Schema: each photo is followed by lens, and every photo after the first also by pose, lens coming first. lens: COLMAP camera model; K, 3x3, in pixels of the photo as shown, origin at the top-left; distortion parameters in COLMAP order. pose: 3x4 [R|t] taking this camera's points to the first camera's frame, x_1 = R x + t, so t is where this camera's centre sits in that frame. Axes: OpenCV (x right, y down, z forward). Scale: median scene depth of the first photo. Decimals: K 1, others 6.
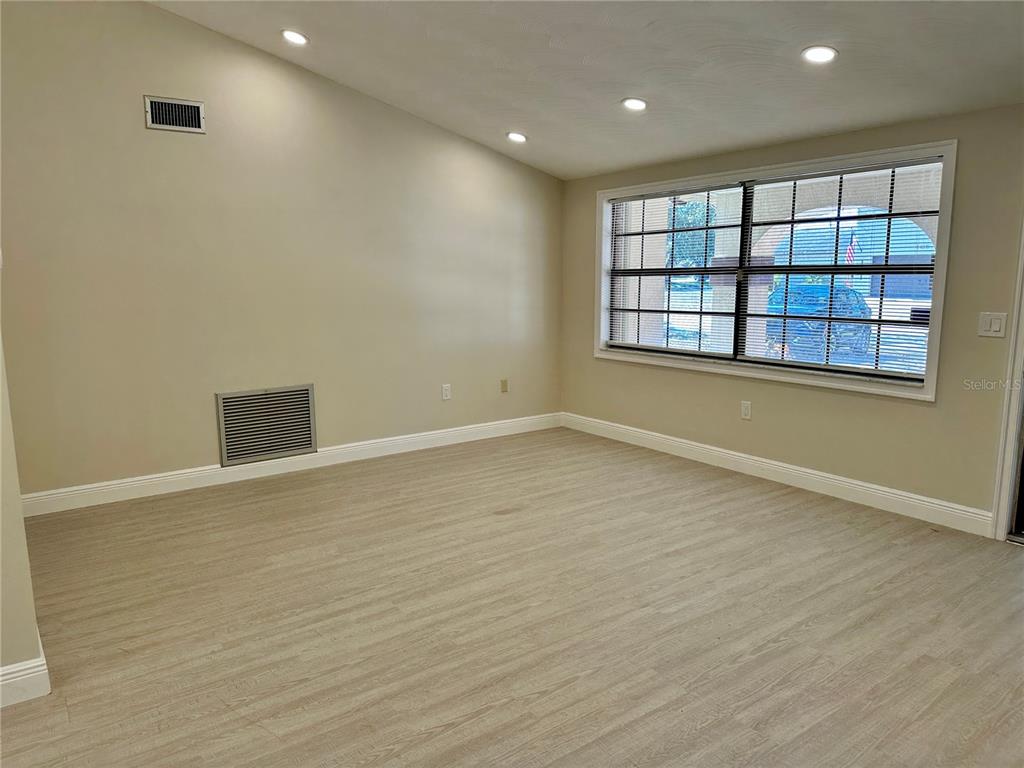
lens RADIAL K [[719.2, 0, 512.0], [0, 719.2, 384.0], [0, 0, 1]] dist [0.102830, -0.148408]
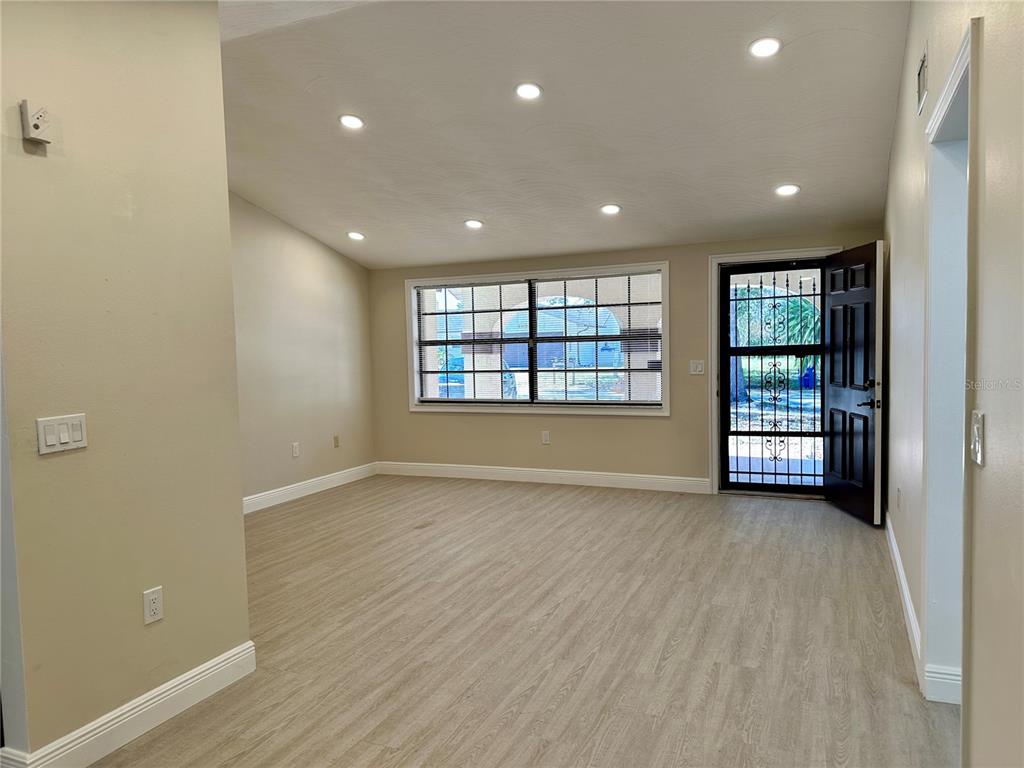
lens RADIAL K [[705.9, 0, 527.2], [0, 705.9, 374.1], [0, 0, 1]] dist [0.140789, -0.137122]
pose [[0.860281, -0.035973, 0.508550, -0.495110], [0.096358, 0.991002, -0.092903, 0.047062], [-0.500632, 0.128926, 0.856006, -0.212849]]
